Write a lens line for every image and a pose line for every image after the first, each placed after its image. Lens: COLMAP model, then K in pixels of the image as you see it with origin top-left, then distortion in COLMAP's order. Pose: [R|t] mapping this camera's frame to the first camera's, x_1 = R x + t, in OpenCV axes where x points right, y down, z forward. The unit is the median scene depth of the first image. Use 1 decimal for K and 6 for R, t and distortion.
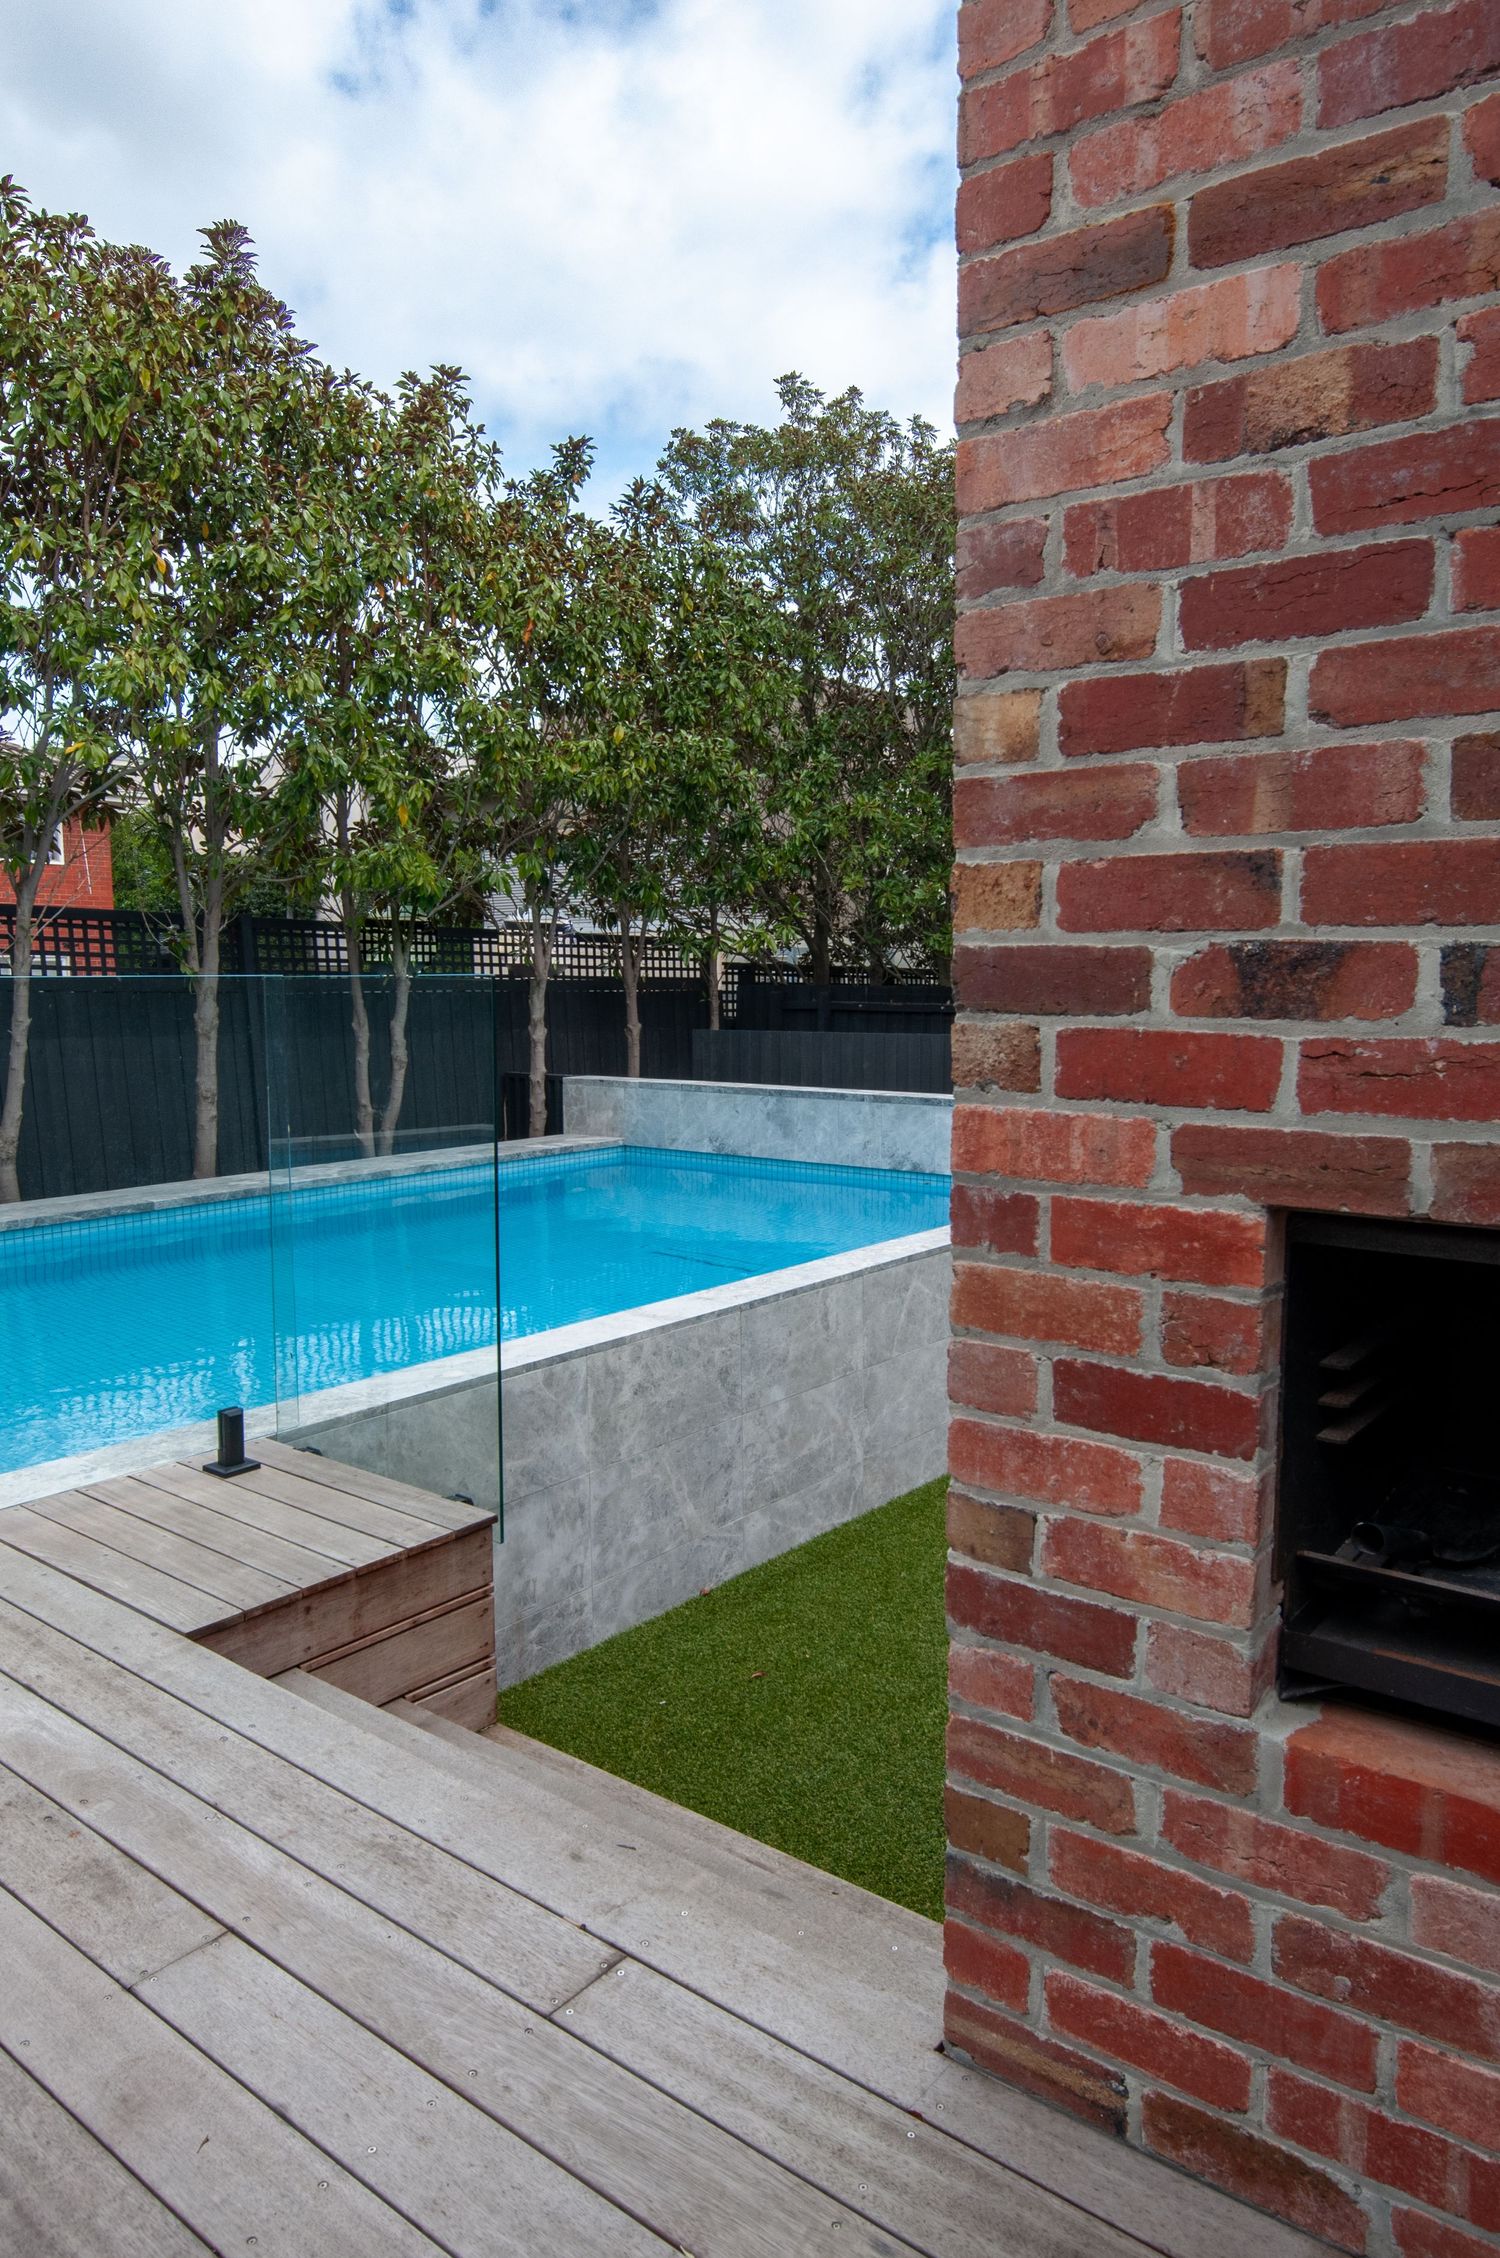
lens RADIAL K [[1522.9, 0, 686.9], [0, 1522.9, 1135.9], [0, 0, 1]] dist [-0.005130, -0.004666]
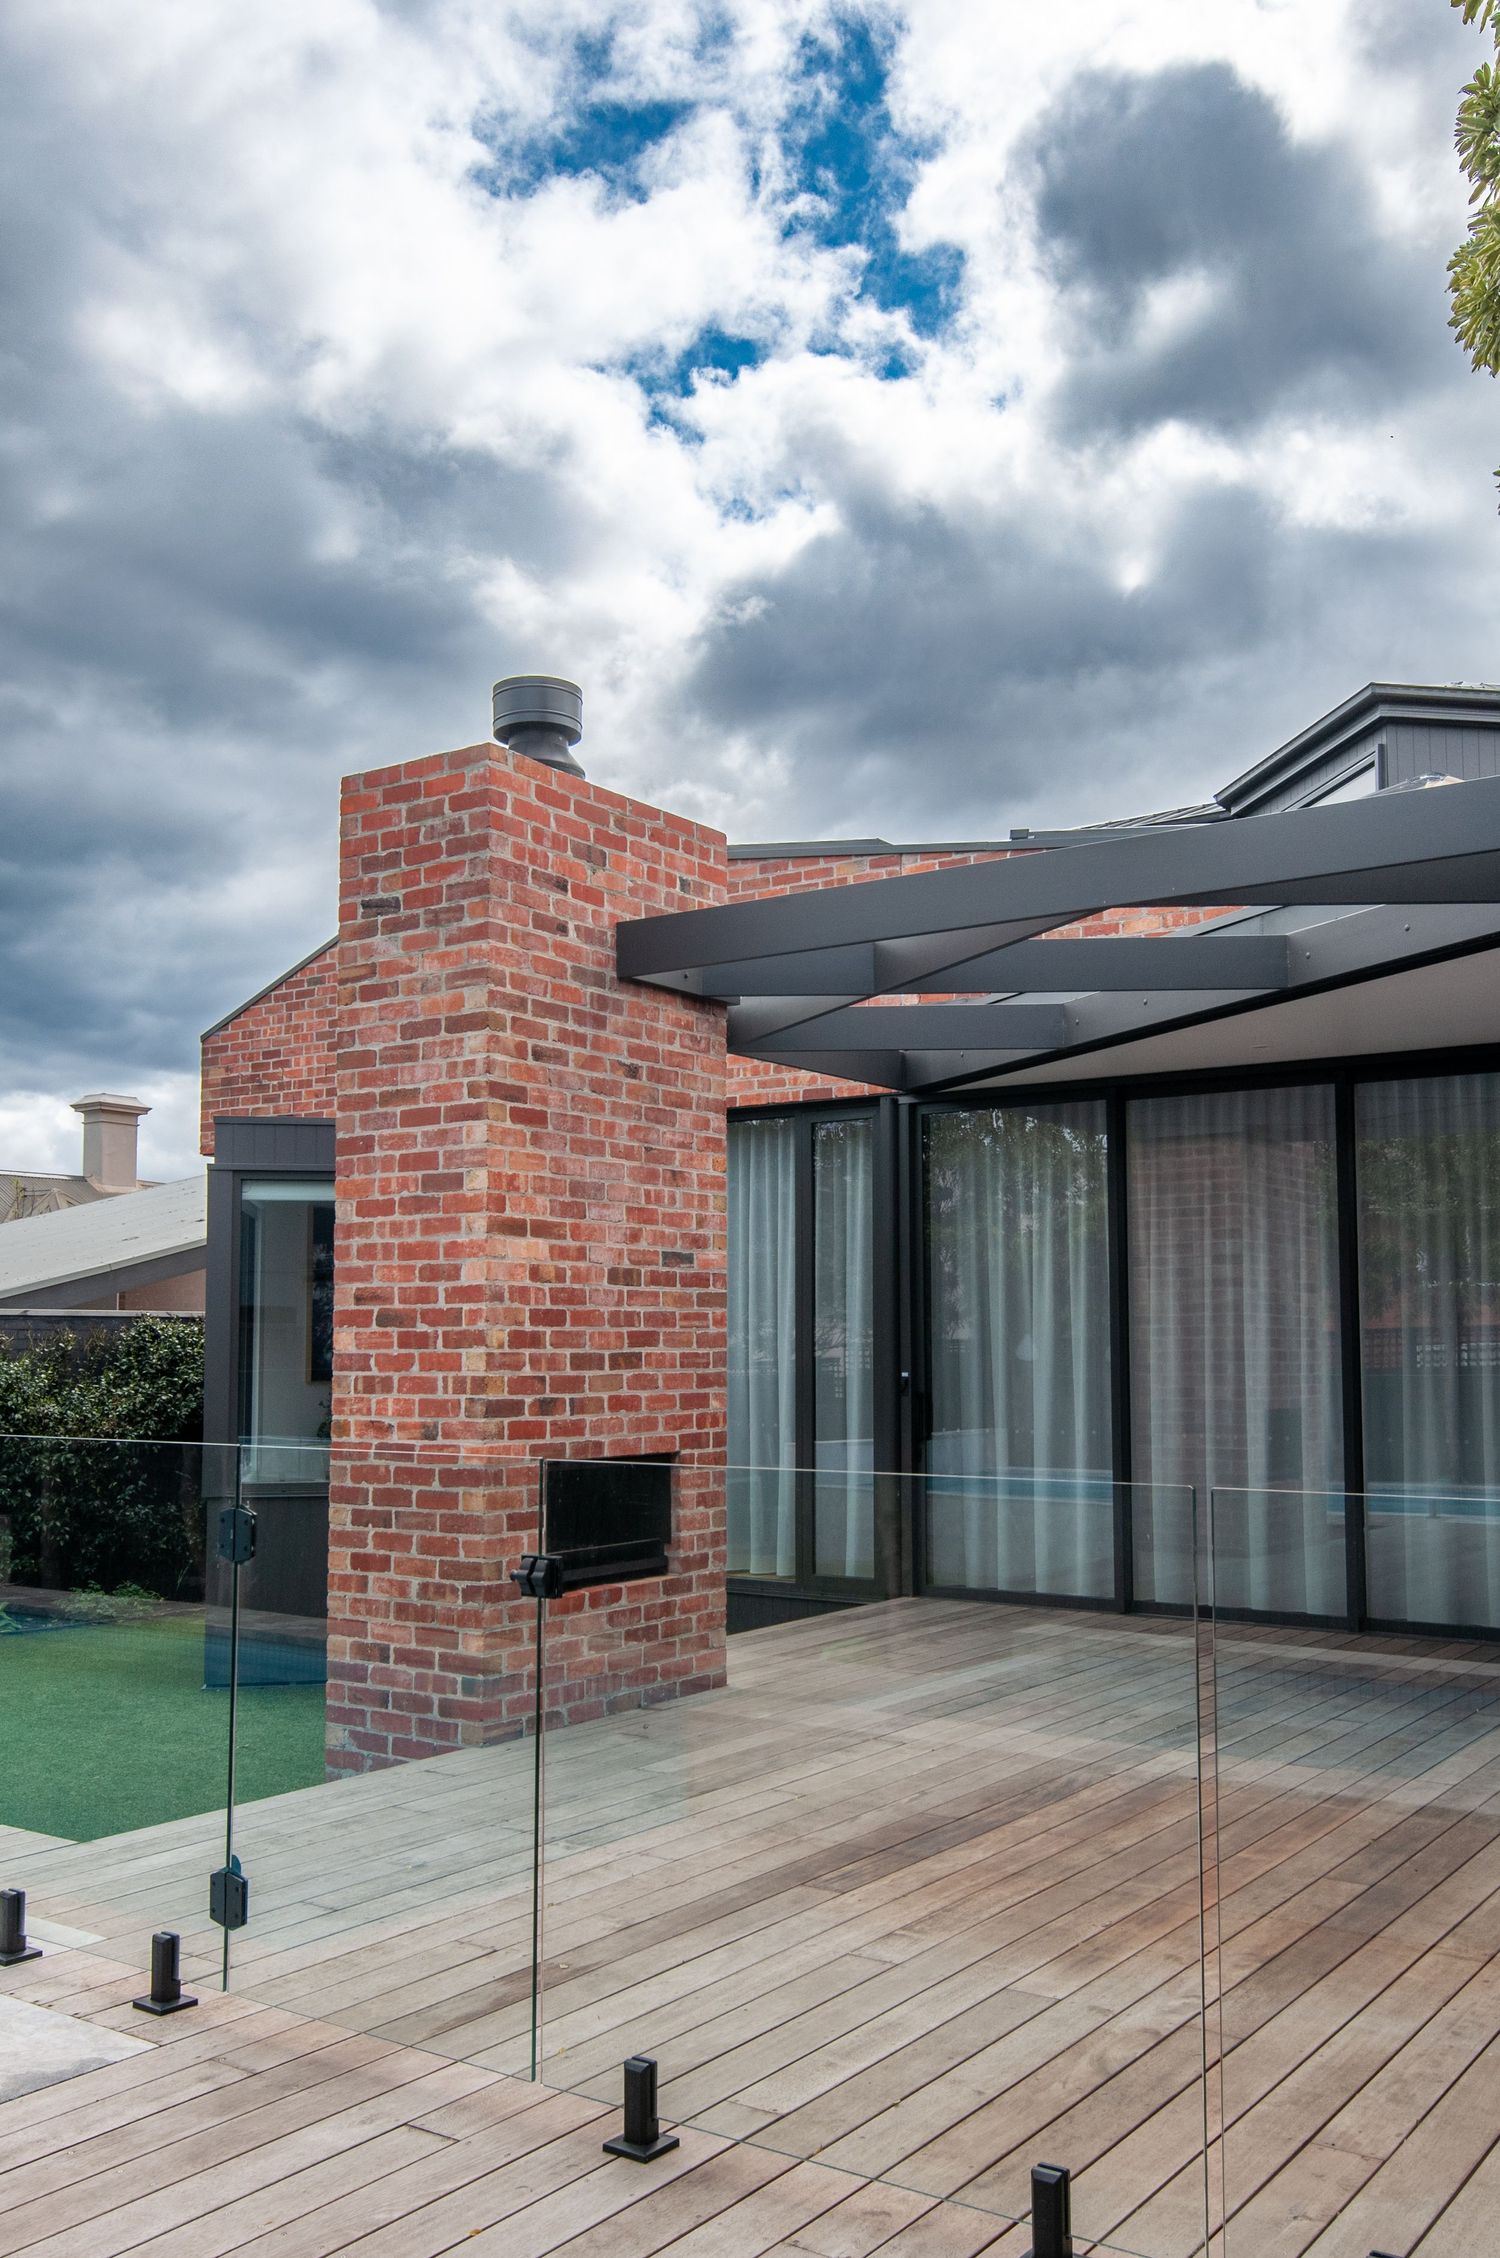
lens RADIAL K [[1986.3, 0, 779.9], [0, 1986.3, 1175.8], [0, 0, 1]] dist [0.007892, -0.015450]
pose [[-0.103263, 0.093013, 0.990296, -5.010788], [0.108772, 0.990703, -0.081709, -0.209487], [-0.988689, 0.099279, -0.112420, 0.895641]]
